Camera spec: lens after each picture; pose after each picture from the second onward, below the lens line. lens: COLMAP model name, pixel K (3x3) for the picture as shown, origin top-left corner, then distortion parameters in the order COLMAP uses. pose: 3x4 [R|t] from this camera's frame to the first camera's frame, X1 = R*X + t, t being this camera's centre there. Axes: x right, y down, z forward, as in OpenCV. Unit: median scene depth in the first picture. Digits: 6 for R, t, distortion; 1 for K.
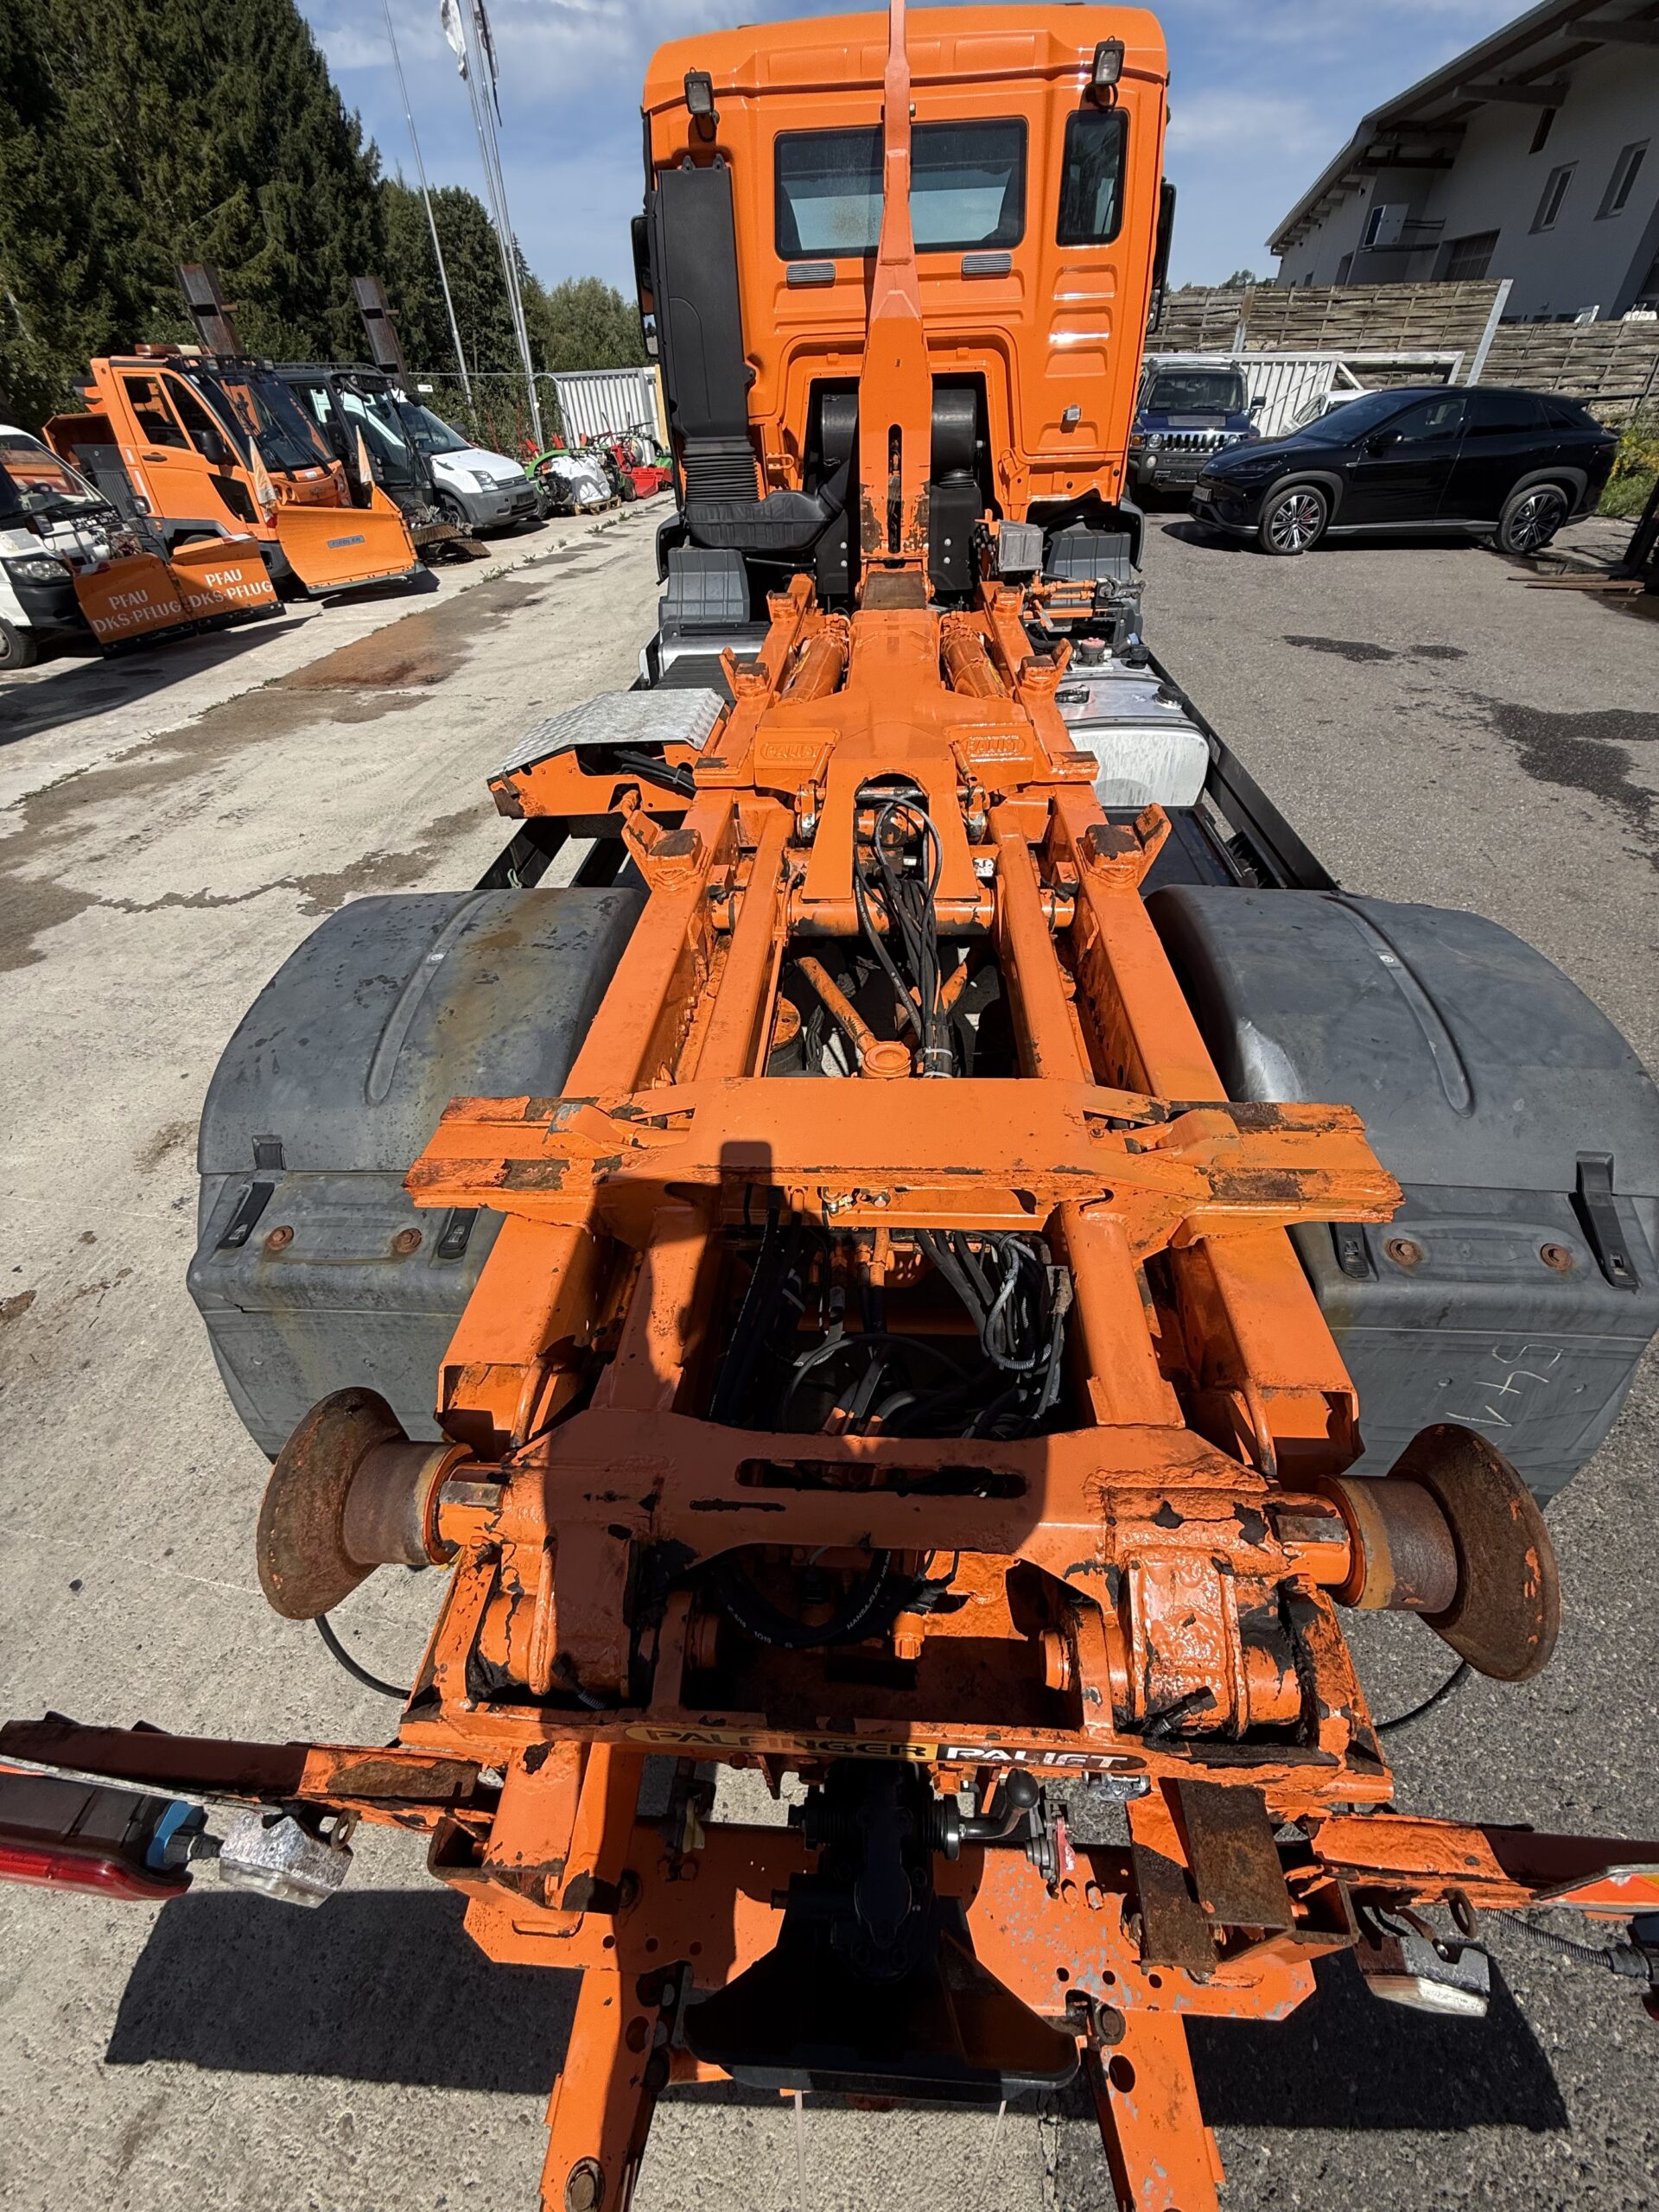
lens RADIAL K [[875.1, 0, 833.4], [0, 875.1, 1097.5], [0, 0, 1]] dist [-0.004222, 0.000566]
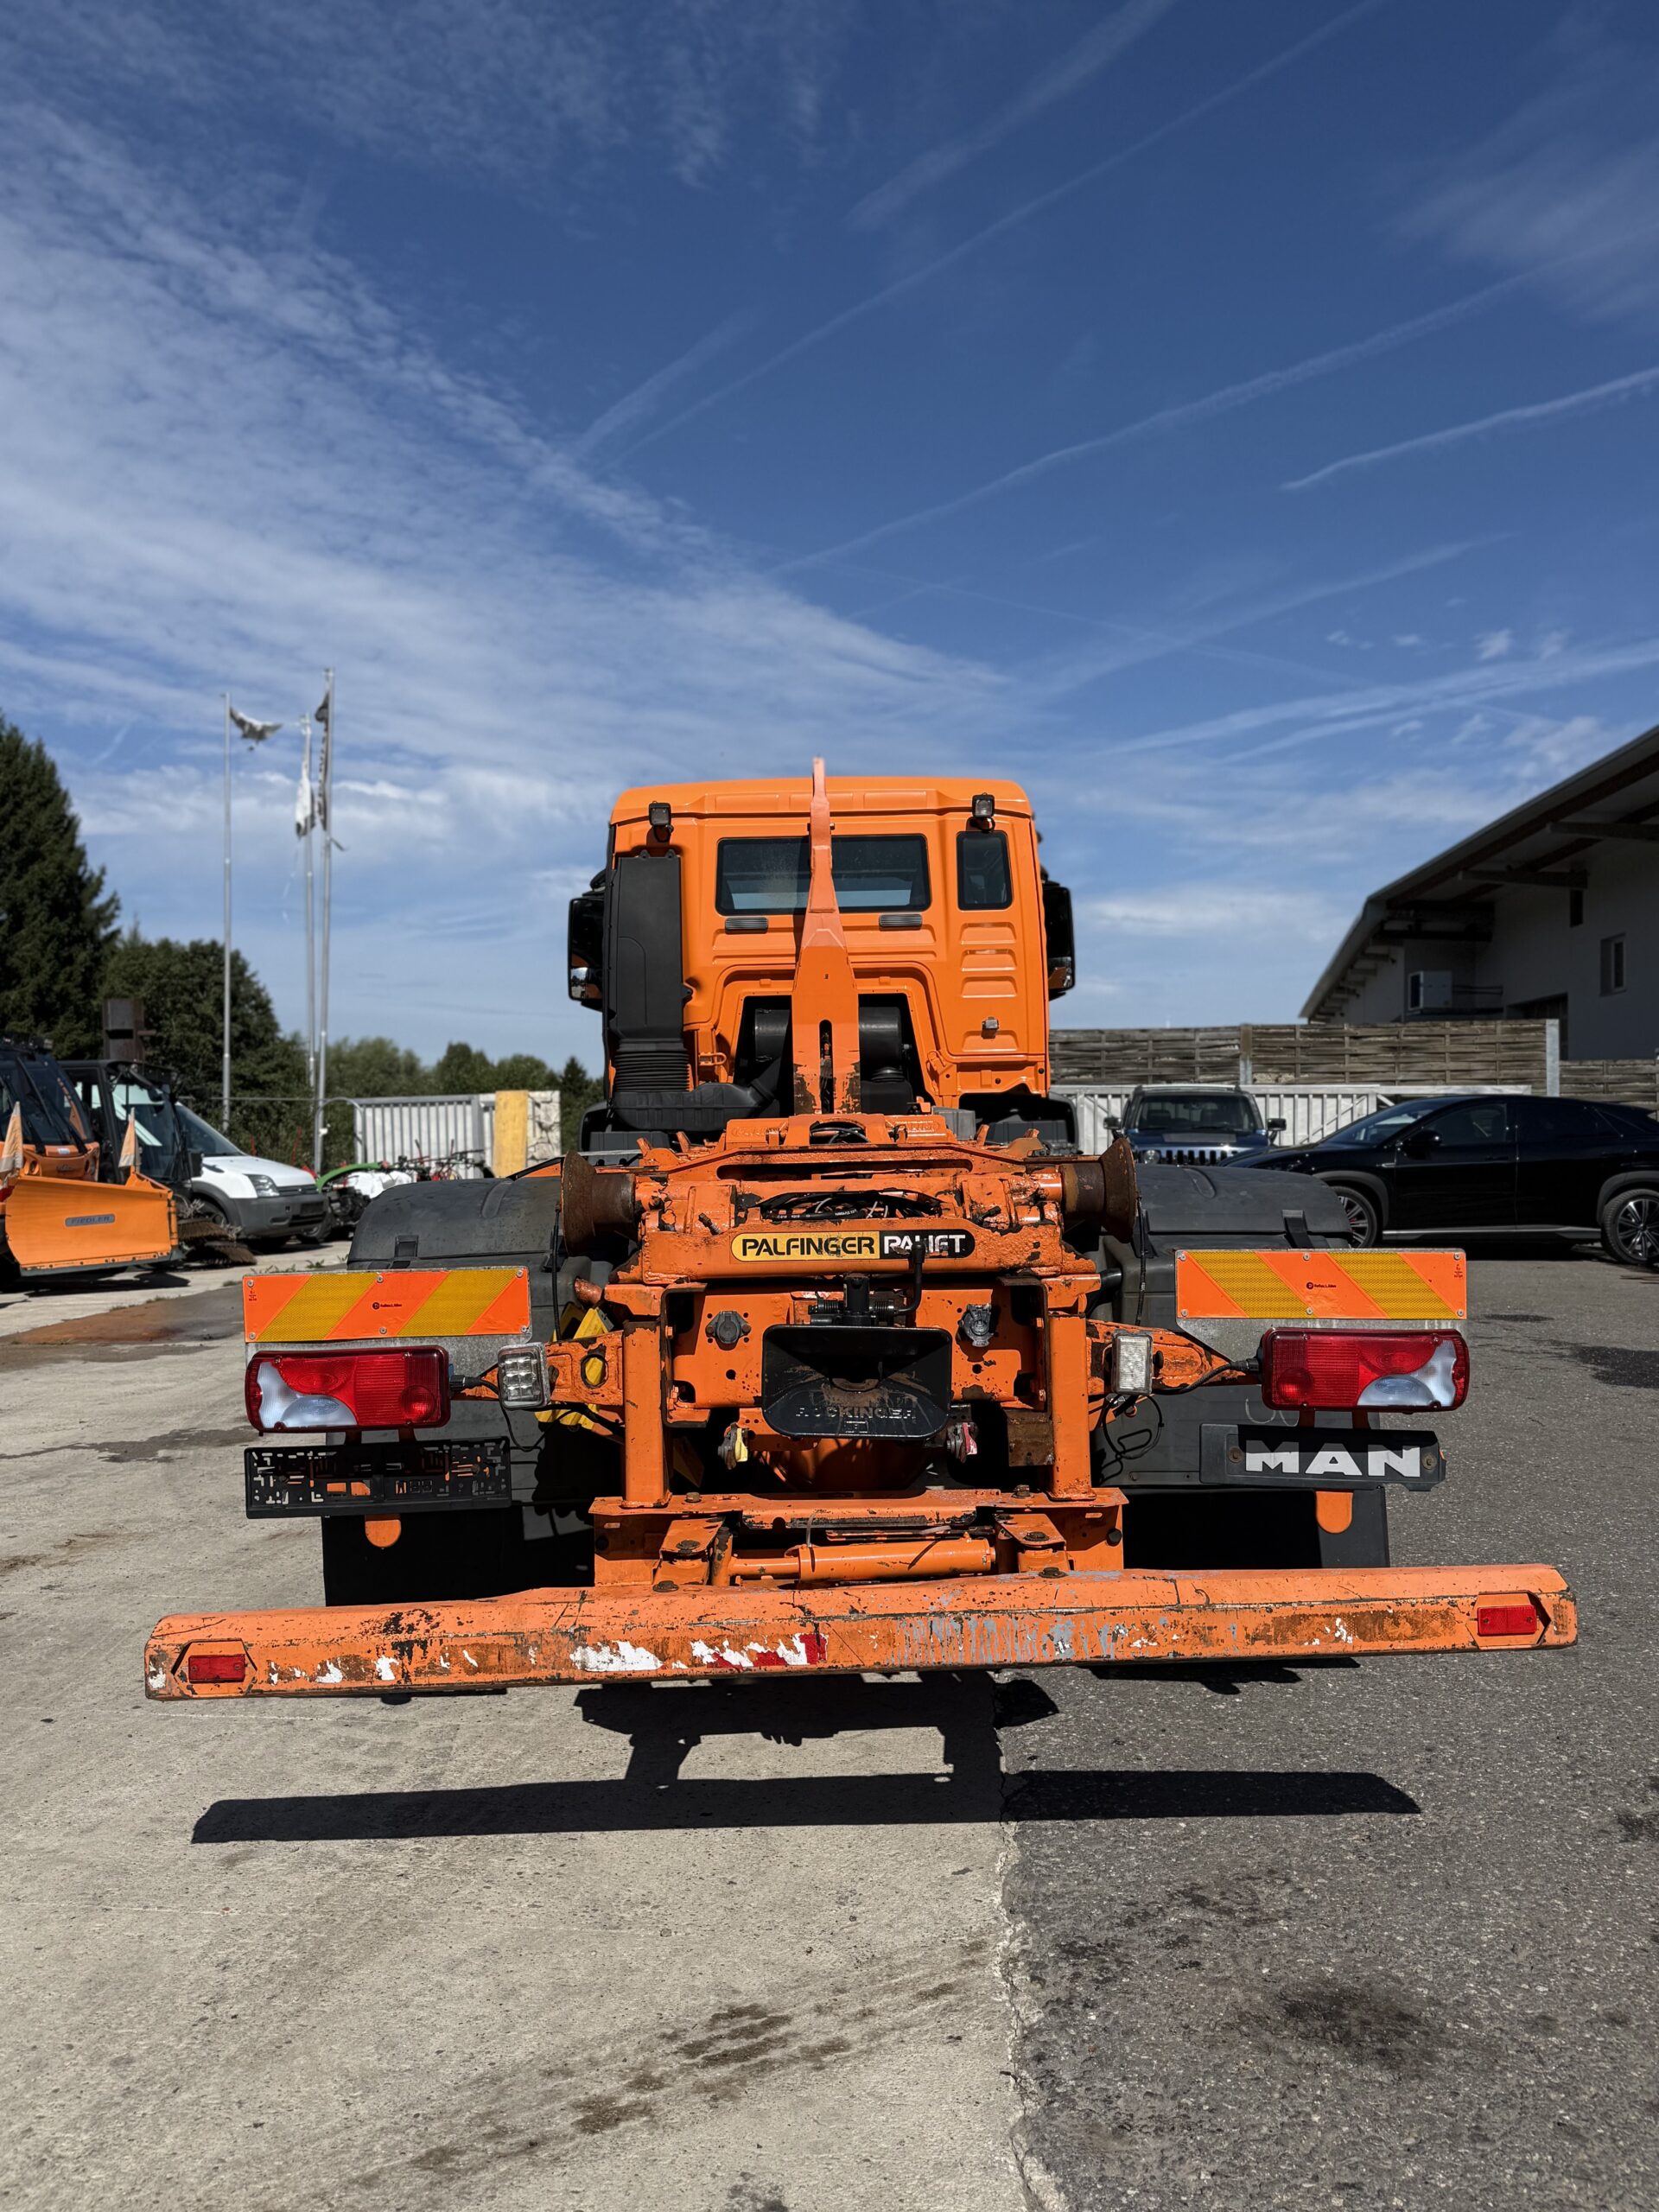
lens RADIAL K [[1700.7, 0, 829.5], [0, 1700.7, 1106.0], [0, 0, 1]] dist [0.122785, -0.219064]
pose [[0.997747, 0.013176, 0.065782, -0.047844], [0.033626, 0.750254, -0.660294, 0.544013], [-0.058053, 0.661018, 0.748121, -0.393477]]
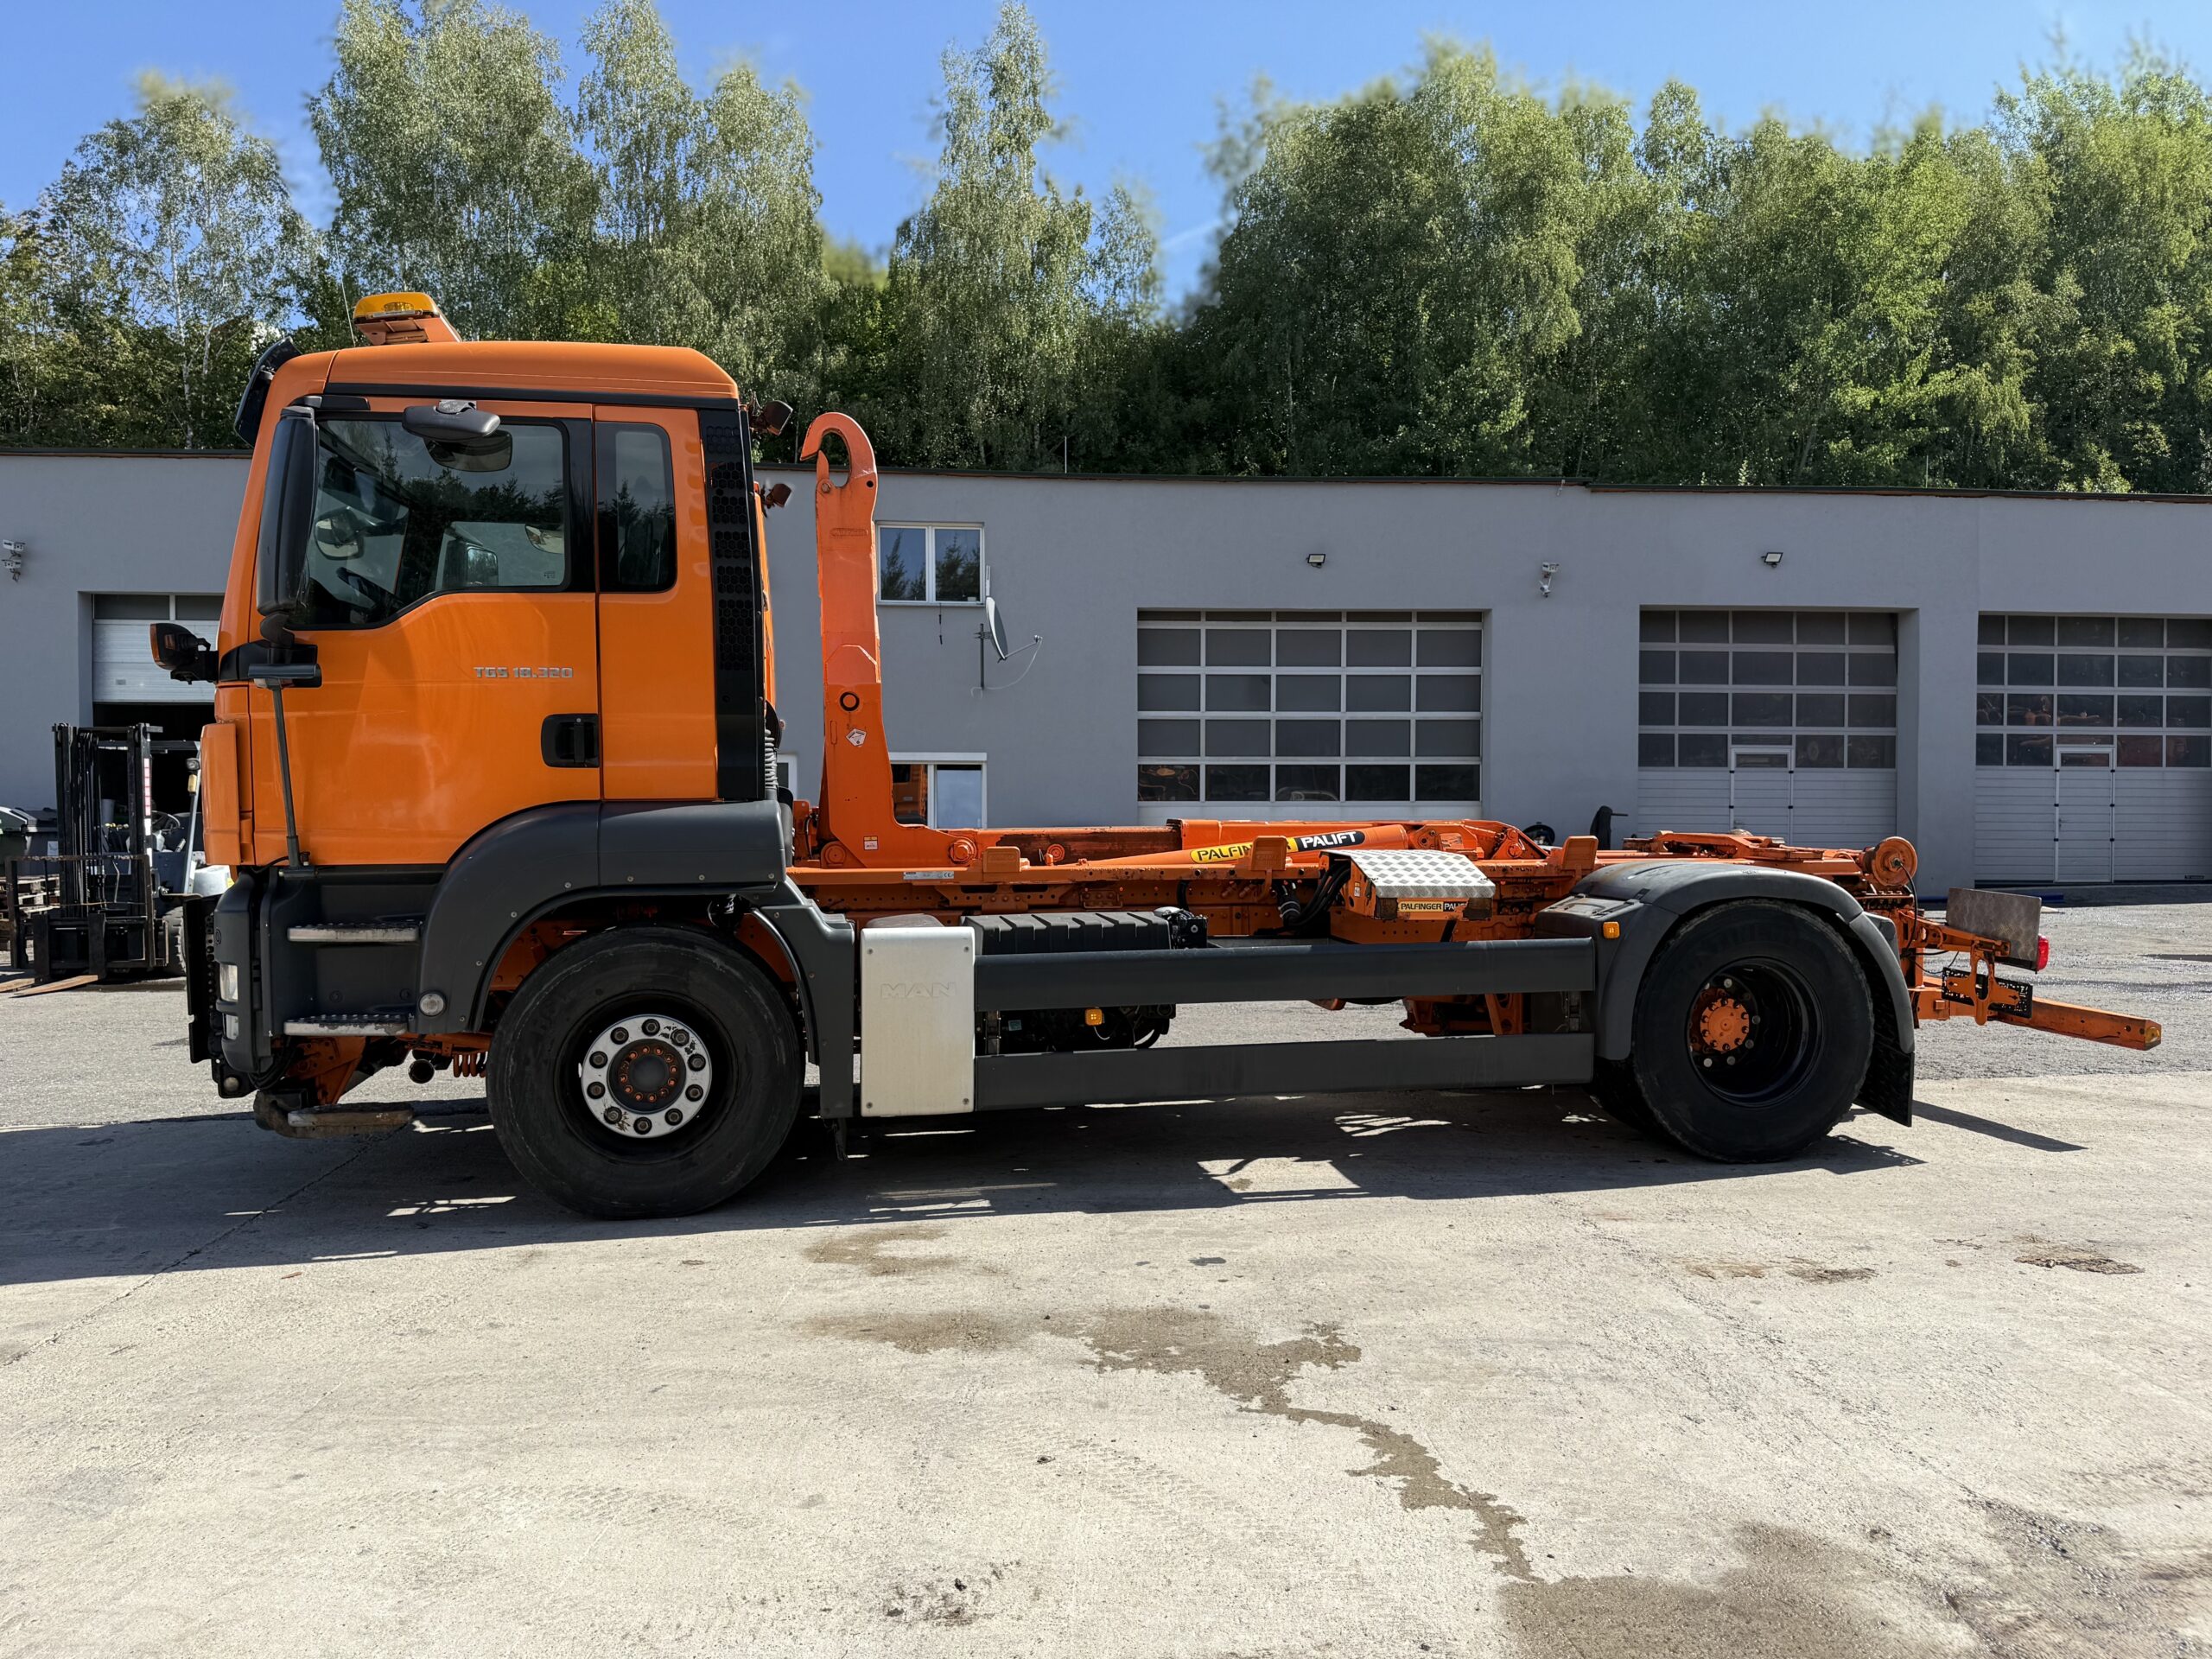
lens RADIAL K [[1543.6, 0, 1095.6], [0, 1543.6, 823.4], [0, 0, 1]] dist [0.037543, -0.046335]
pose [[-0.237503, 0.010995, 0.971325, -1.303677], [0.638823, 0.755052, 0.147655, -0.609081], [-0.731777, 0.655573, -0.186350, 0.953606]]
